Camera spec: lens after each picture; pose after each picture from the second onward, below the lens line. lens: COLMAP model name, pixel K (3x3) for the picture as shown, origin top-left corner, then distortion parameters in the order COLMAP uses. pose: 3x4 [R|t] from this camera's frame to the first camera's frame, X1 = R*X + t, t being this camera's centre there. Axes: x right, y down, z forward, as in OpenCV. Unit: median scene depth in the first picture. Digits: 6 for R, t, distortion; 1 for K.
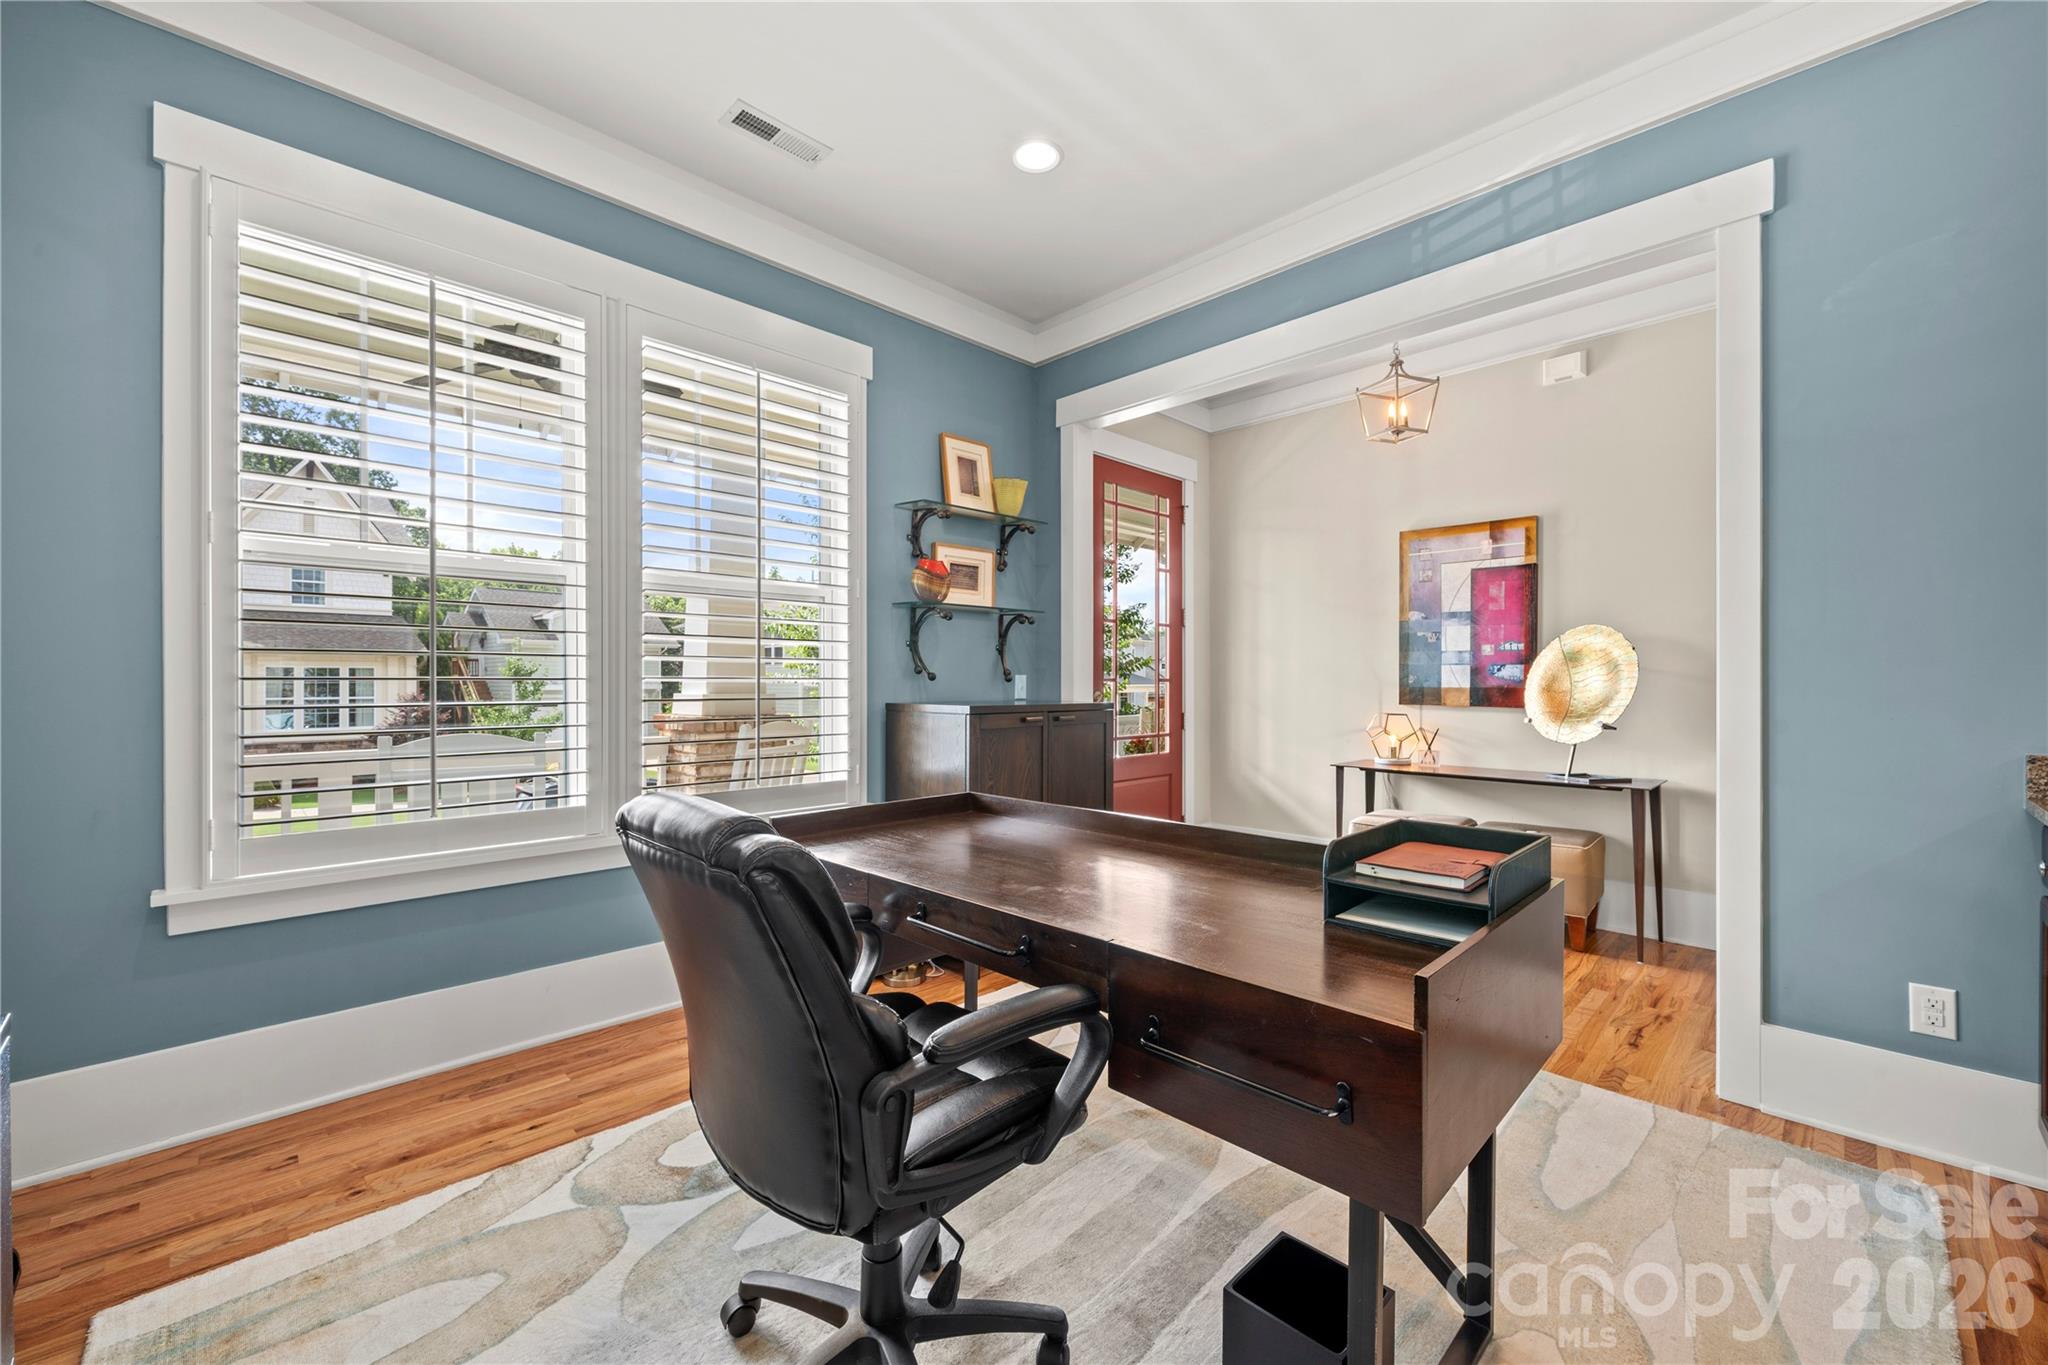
lens RADIAL K [[815.1, 0, 1026.6], [0, 815.1, 684.7], [0, 0, 1]] dist [-0.001812, -0.000328]
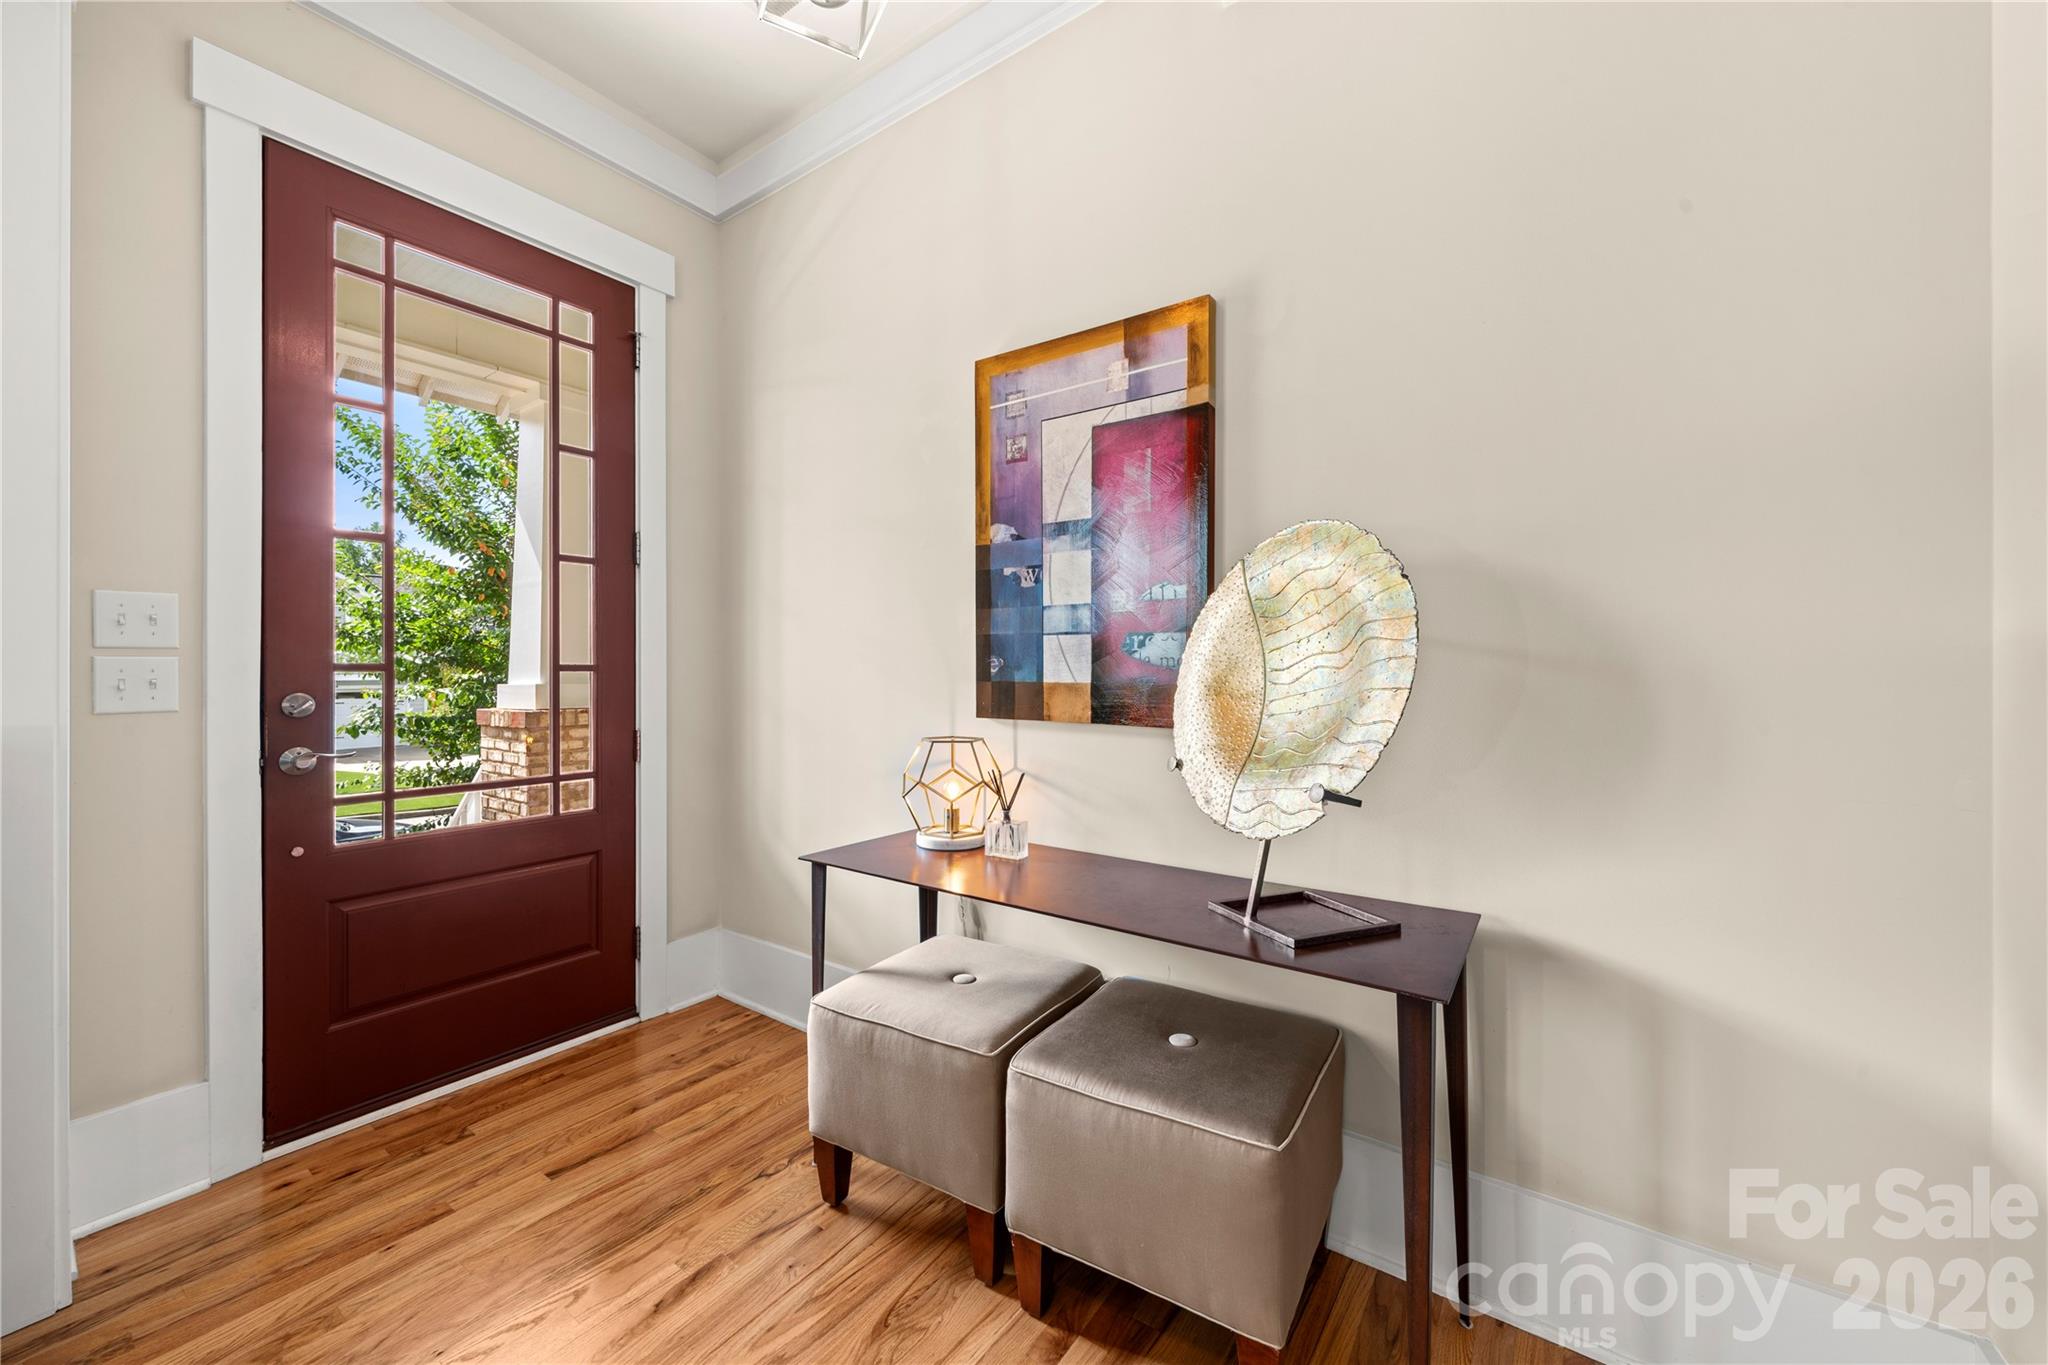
lens RADIAL K [[797.4, 0, 1016.1], [0, 797.4, 672.2], [0, 0, 1]] dist [0.000707, -0.000147]
pose [[0.983757, -0.000044, 0.179503, 0.424878], [0.000286, 0.999999, -0.001323, -0.001963], [-0.179503, 0.001353, 0.983757, 0.565963]]
